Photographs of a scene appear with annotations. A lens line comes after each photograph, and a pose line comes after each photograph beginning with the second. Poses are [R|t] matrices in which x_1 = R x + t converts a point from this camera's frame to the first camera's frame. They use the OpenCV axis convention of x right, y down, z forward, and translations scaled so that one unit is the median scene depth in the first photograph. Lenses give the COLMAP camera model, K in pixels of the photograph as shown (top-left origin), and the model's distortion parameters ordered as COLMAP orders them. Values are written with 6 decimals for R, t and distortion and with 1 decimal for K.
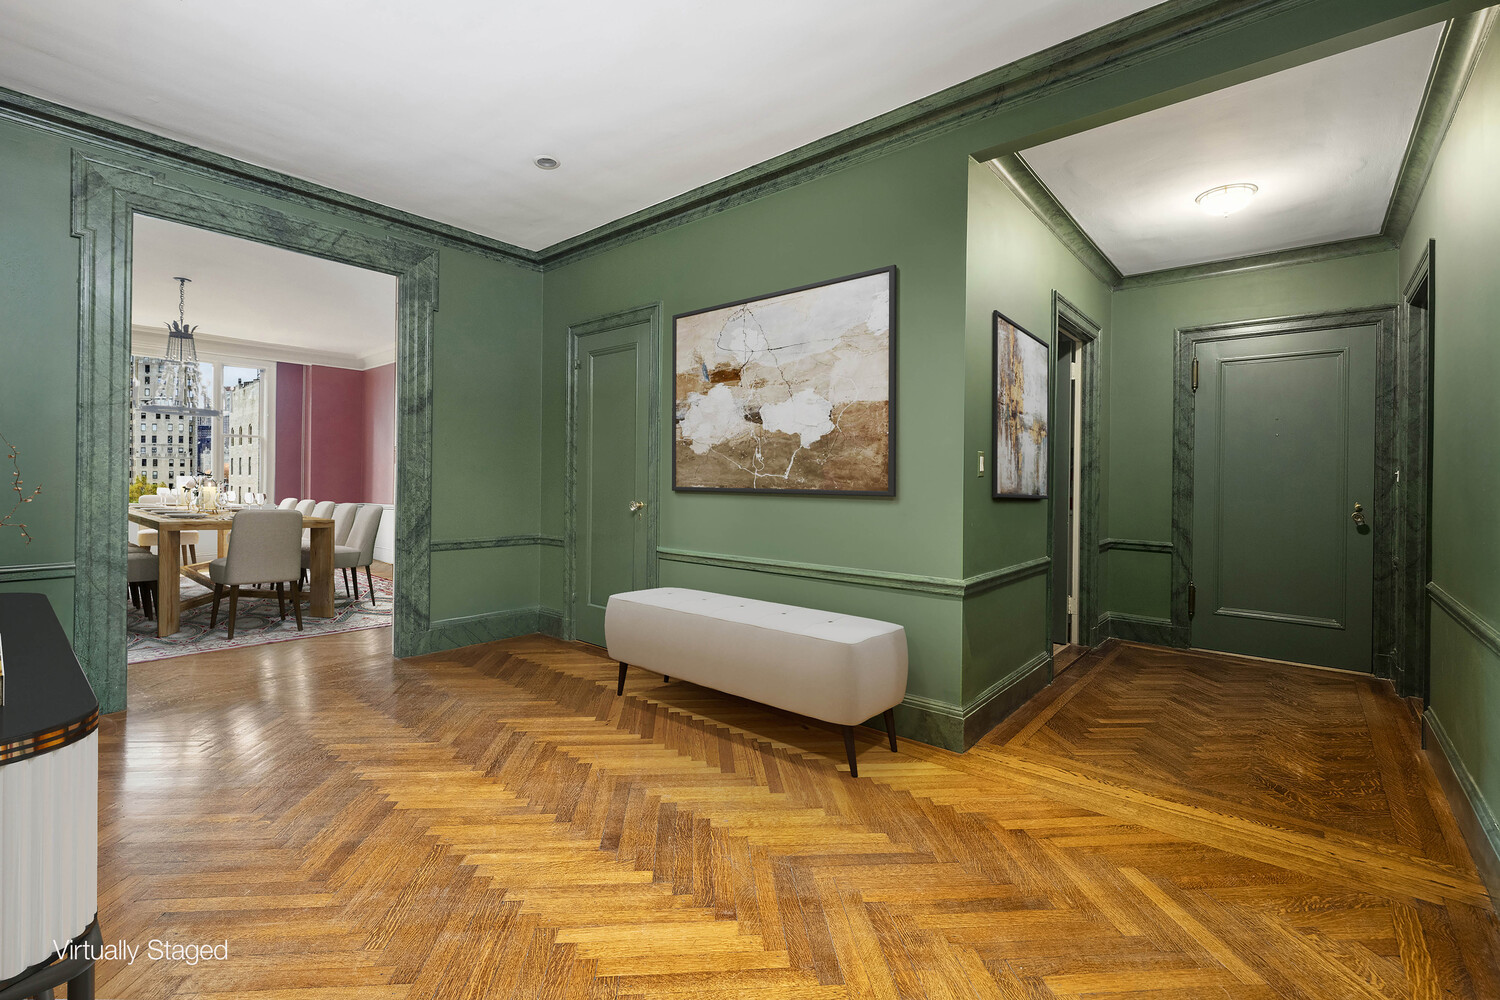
lens RADIAL K [[644.9, 0, 750.2], [0, 644.9, 485.2], [0, 0, 1]] dist [-0.001168, 0.000006]
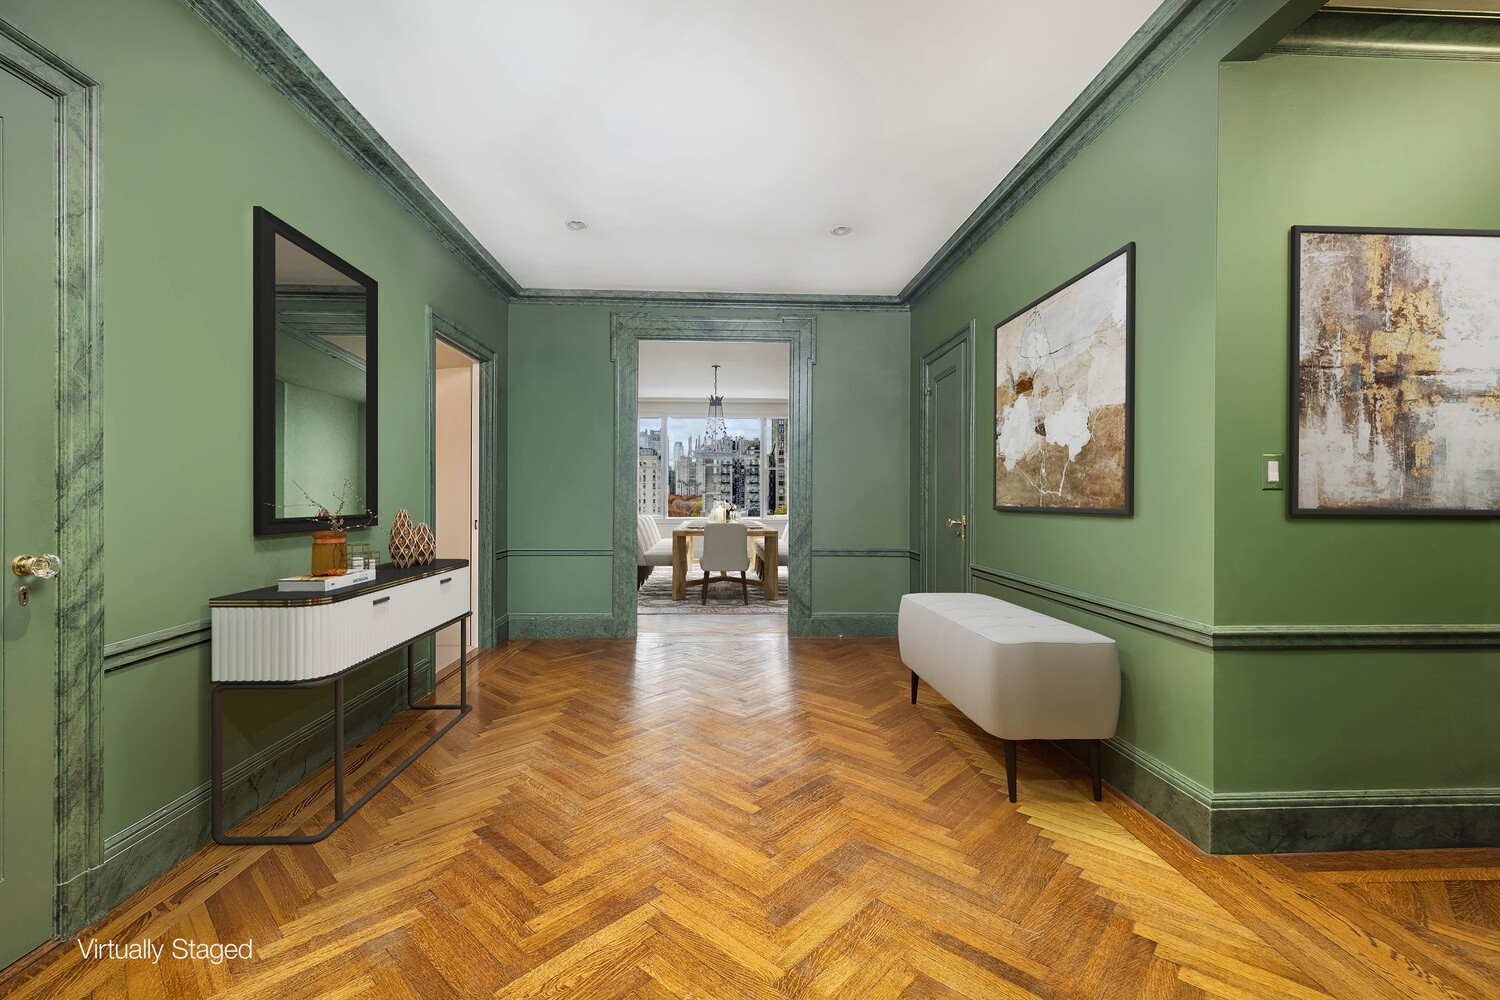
lens RADIAL K [[640.7, 0, 750.0], [0, 640.7, 500.0], [0, 0, 1]] dist [-0.000028, -0.000017]
pose [[0.685880, -0.003933, -0.727704, 0.432860], [-0.000373, 0.999983, -0.005757, 0.001304], [0.727715, 0.004220, 0.685867, 0.070335]]
